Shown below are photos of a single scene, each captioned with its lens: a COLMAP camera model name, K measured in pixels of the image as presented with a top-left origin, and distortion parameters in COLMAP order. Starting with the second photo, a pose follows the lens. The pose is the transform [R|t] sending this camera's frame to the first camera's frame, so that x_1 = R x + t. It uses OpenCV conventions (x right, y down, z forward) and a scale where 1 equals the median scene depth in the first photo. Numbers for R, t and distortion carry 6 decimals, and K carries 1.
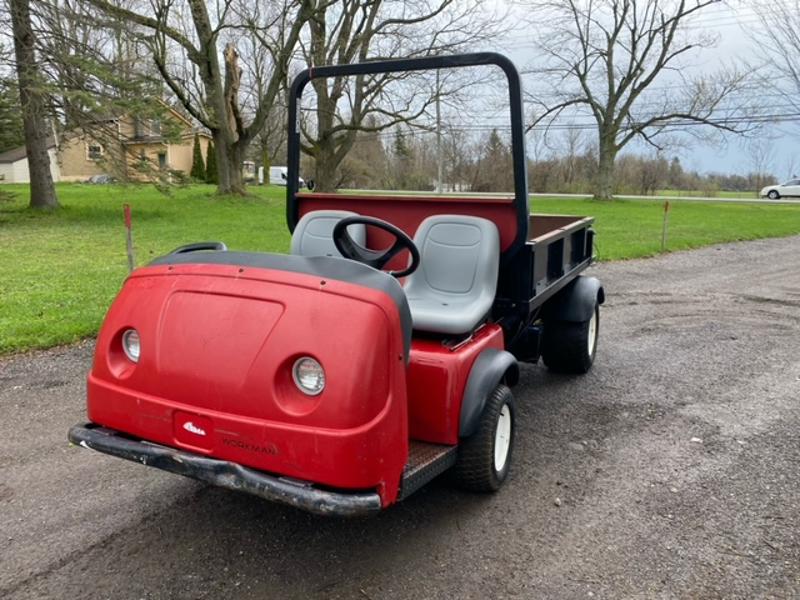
lens RADIAL K [[605.6, 0, 400.0], [0, 605.6, 296.9], [0, 0, 1]] dist [0.034389, -0.046822]
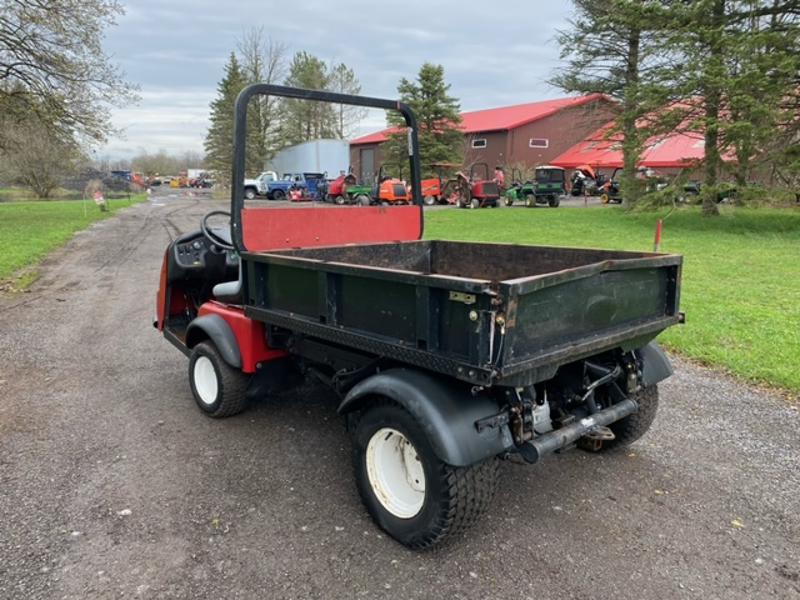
lens RADIAL K [[605.6, 0, 401.3], [0, 605.6, 301.5], [0, 0, 1]] dist [0.034389, -0.046822]
pose [[-0.356647, 0.164505, -0.919642, 0.208076], [-0.189771, 0.951096, 0.243727, -0.059261], [0.914762, 0.261446, -0.307987, 0.298170]]
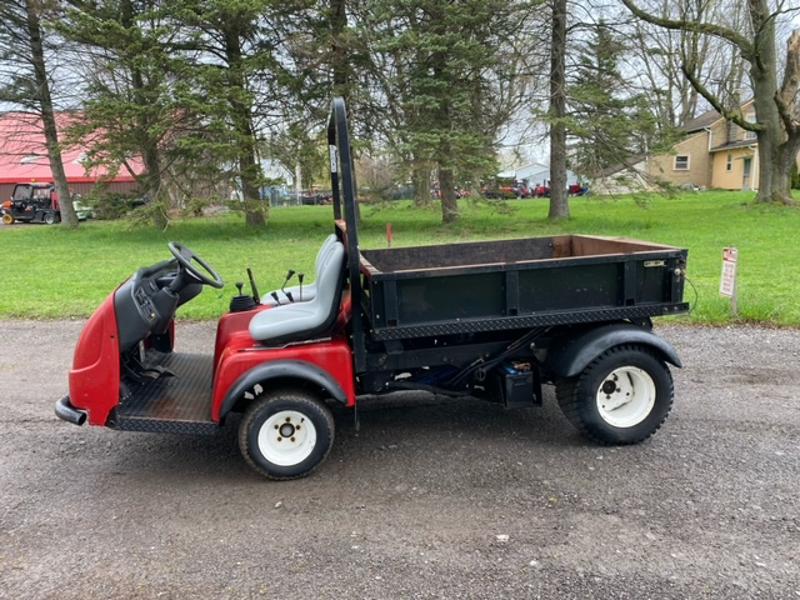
lens RADIAL K [[605.6, 0, 399.0], [0, 605.6, 302.8], [0, 0, 1]] dist [0.034389, -0.046822]
pose [[0.581263, 0.118570, -0.805030, 0.198659], [-0.119888, 0.991009, 0.059399, -0.019366], [0.804835, 0.061987, 0.590252, 0.079879]]
